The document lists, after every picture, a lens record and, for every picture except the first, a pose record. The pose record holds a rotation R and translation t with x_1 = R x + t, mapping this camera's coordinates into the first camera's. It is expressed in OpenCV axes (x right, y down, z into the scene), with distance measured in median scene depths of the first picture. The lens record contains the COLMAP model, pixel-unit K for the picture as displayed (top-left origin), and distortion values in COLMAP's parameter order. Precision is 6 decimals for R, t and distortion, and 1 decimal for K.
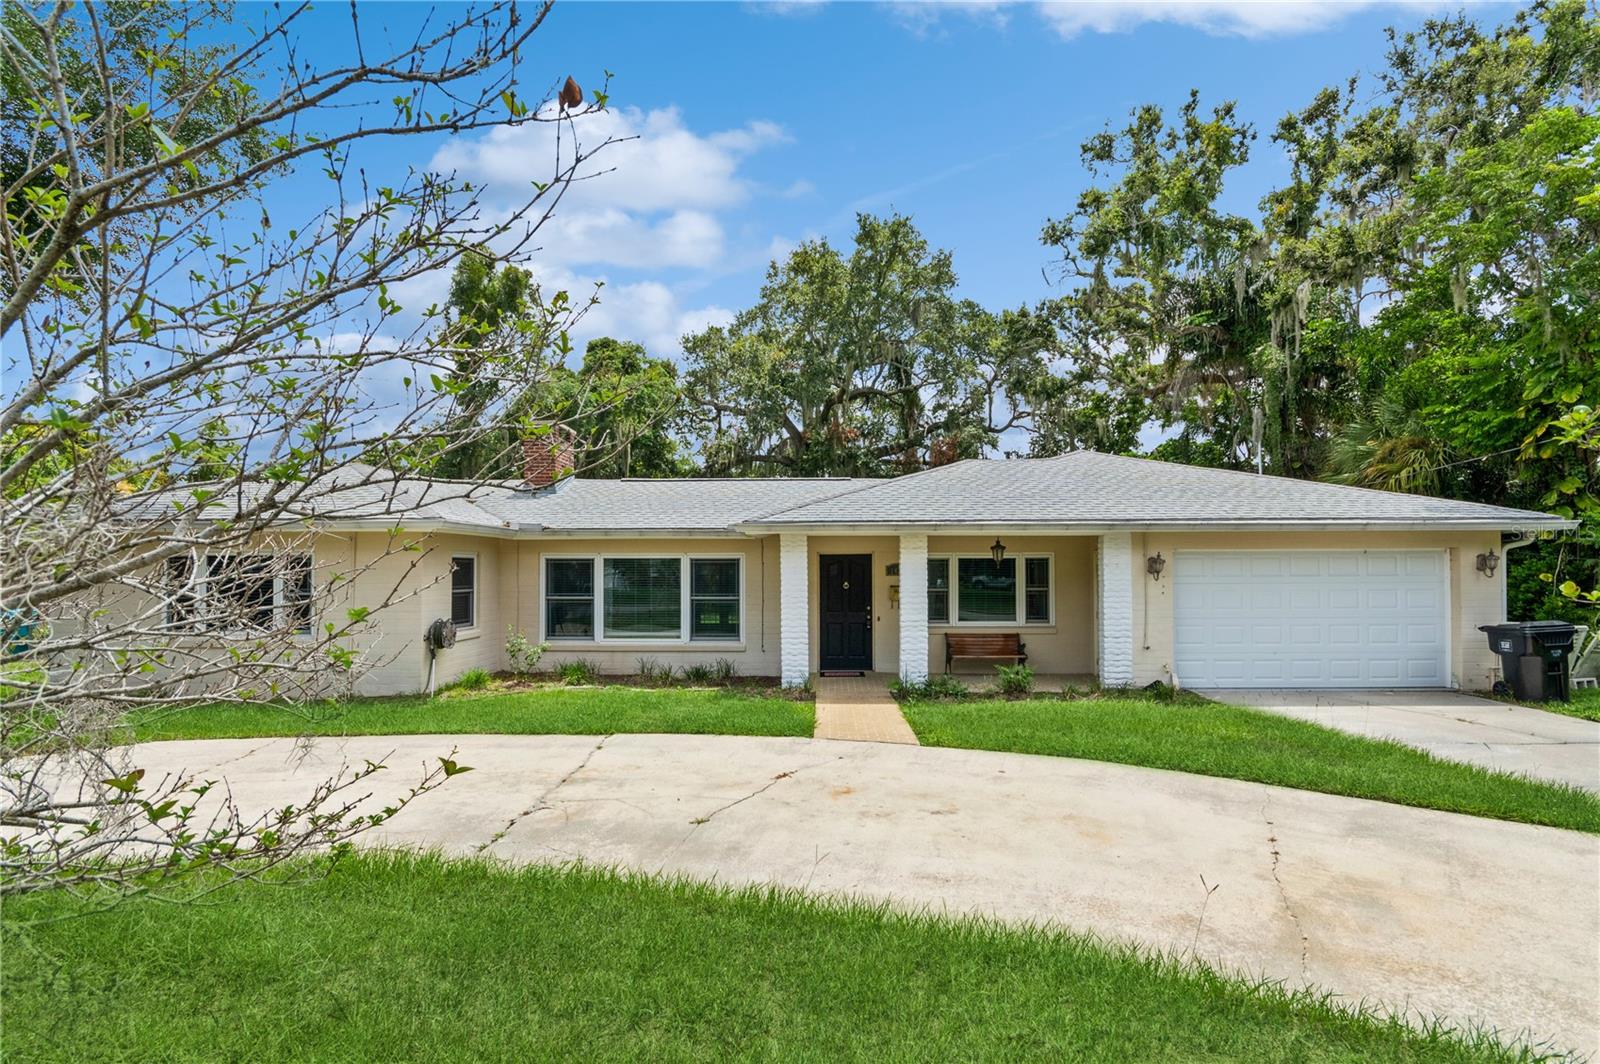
lens RADIAL K [[756.5, 0, 799.1], [0, 756.5, 557.7], [0, 0, 1]] dist [0.001183, -0.009944]
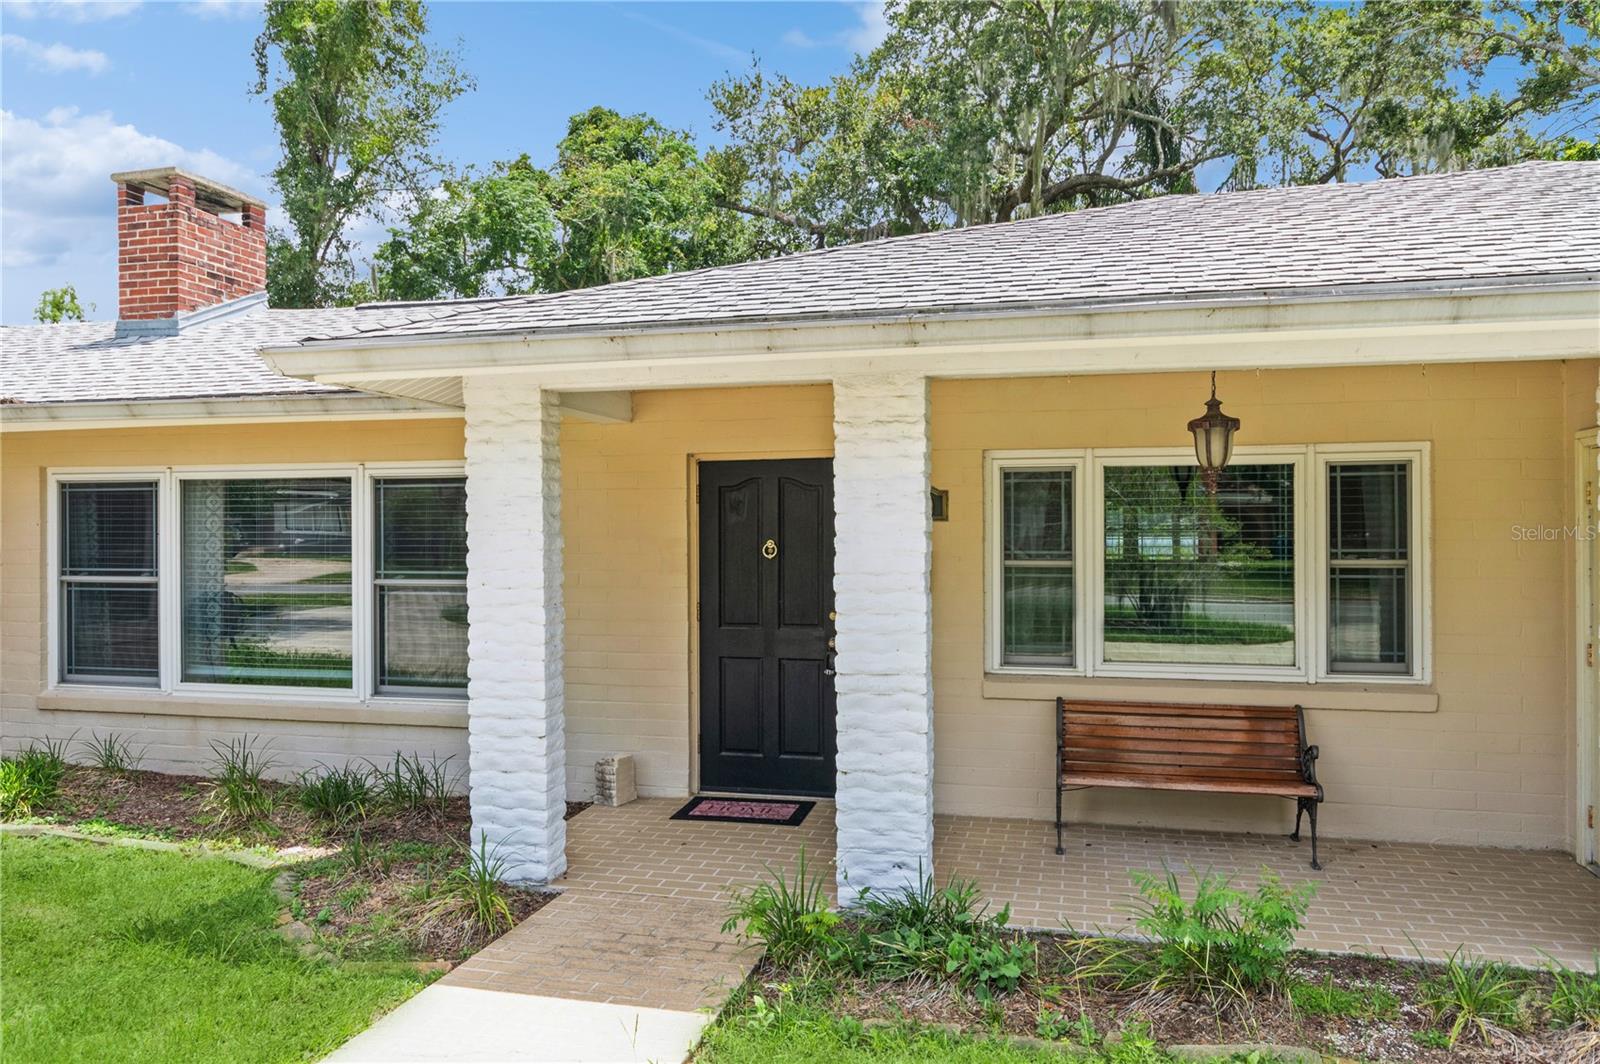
lens RADIAL K [[1104.3, 0, 800.0], [0, 1104.3, 532.0], [0, 0, 1]] dist [0.000985, -0.001012]
pose [[0.972956, -0.002050, -0.230981, 0.193792], [0.008190, 0.999638, 0.025627, 0.015544], [0.230845, -0.026825, 0.972621, 0.512205]]
